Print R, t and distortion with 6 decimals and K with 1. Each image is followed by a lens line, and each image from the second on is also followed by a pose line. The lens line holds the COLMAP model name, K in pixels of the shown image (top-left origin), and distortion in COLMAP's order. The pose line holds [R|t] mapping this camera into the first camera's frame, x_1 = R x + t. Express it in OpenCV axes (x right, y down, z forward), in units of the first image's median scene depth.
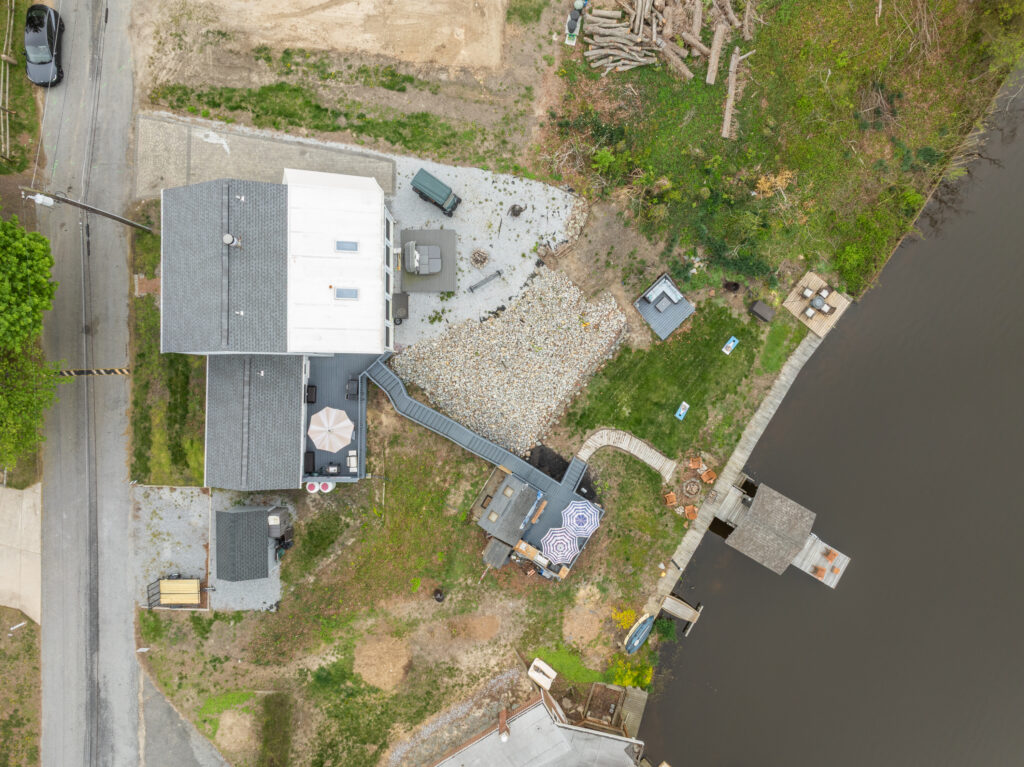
lens RADIAL K [[719.9, 0, 511.1], [0, 719.9, 385.9], [0, 0, 1]] dist [-0.032498, 0.021039]
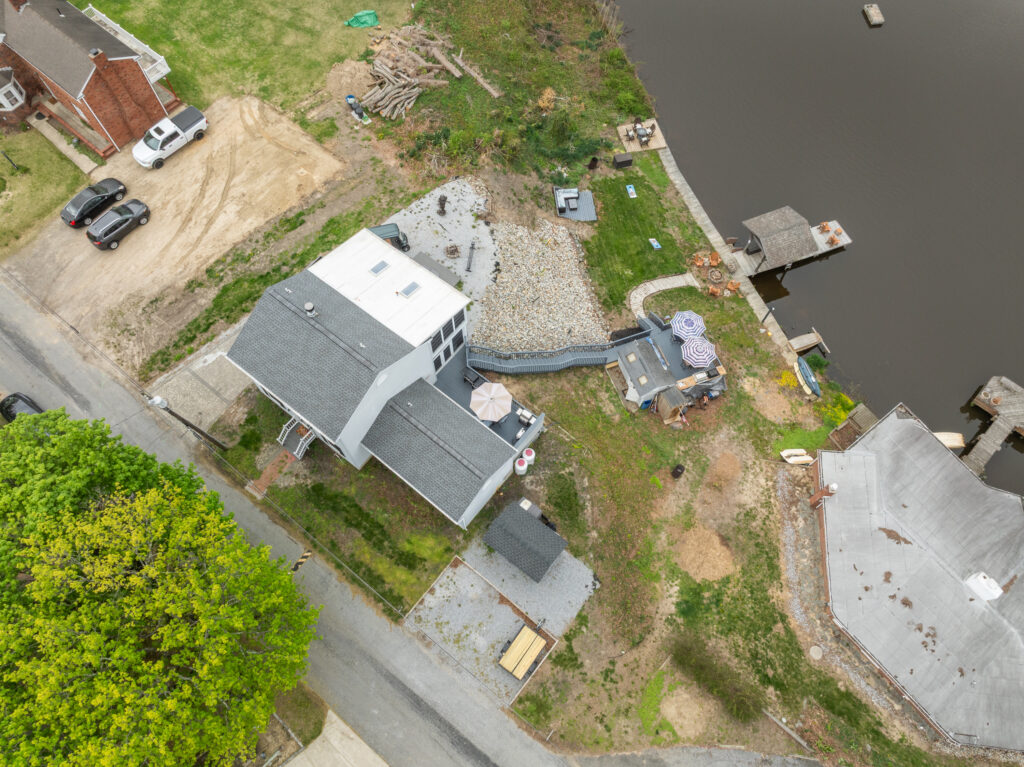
lens RADIAL K [[719.9, 0, 511.1], [0, 719.9, 385.9], [0, 0, 1]] dist [-0.032498, 0.021039]
pose [[0.612154, -0.721094, 0.324485, -0.497132], [0.790715, 0.555071, -0.258198, 0.306410], [0.006073, 0.414632, 0.909969, 0.023837]]
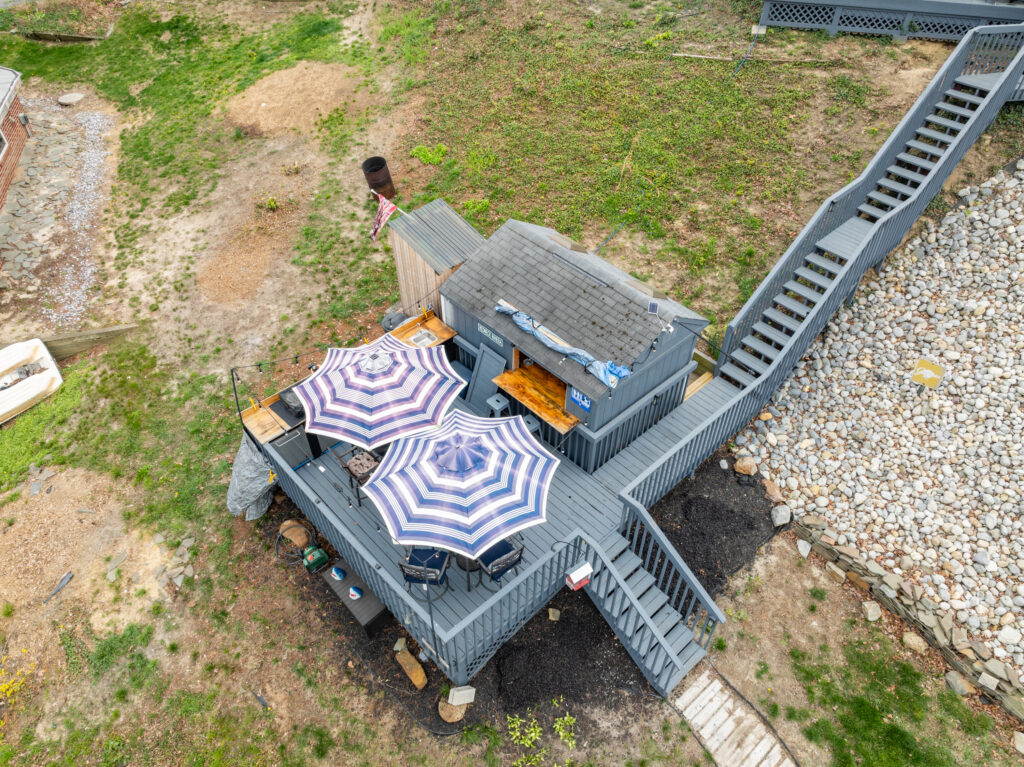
lens RADIAL K [[719.9, 0, 511.1], [0, 719.9, 385.9], [0, 0, 1]] dist [-0.032498, 0.021039]
pose [[-0.268239, 0.662685, -0.699212, 0.216283], [-0.963348, -0.186796, 0.192532, 0.137015], [-0.003022, 0.725229, 0.688502, 0.837414]]
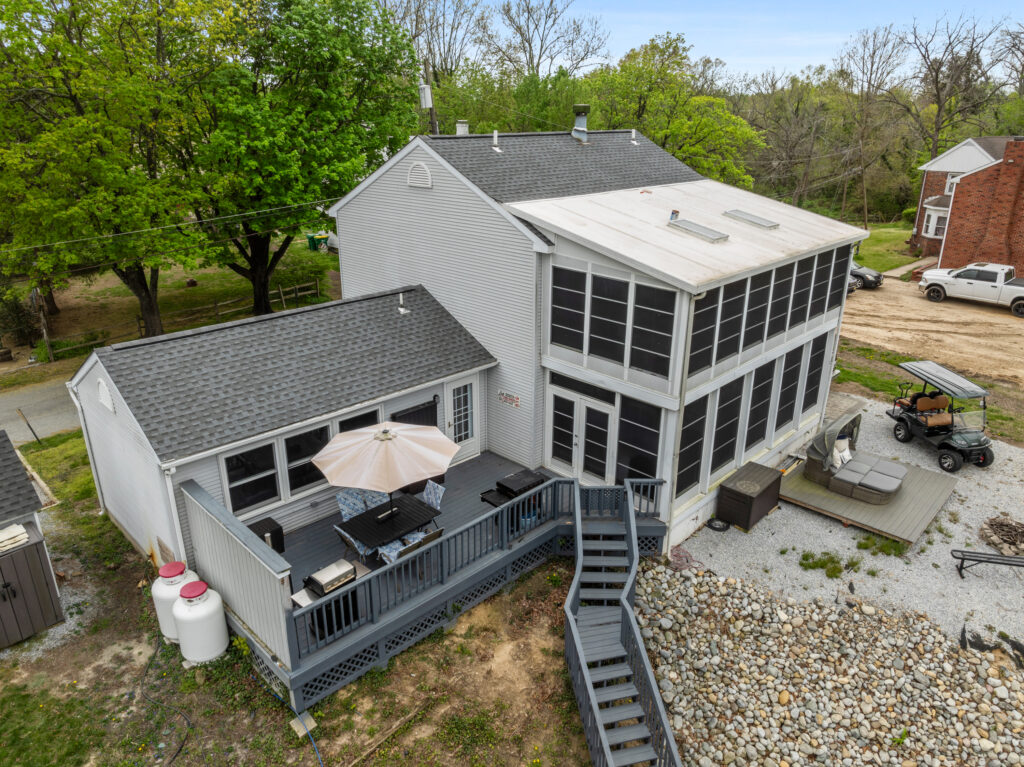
lens RADIAL K [[720.6, 0, 512.0], [0, 720.6, 383.5], [0, 0, 1]] dist [-0.035449, 0.001023]
pose [[0.720207, 0.242603, -0.649958, -0.011448], [-0.693758, 0.250270, -0.675326, 0.203675], [-0.001171, 0.937288, 0.348555, 0.764423]]
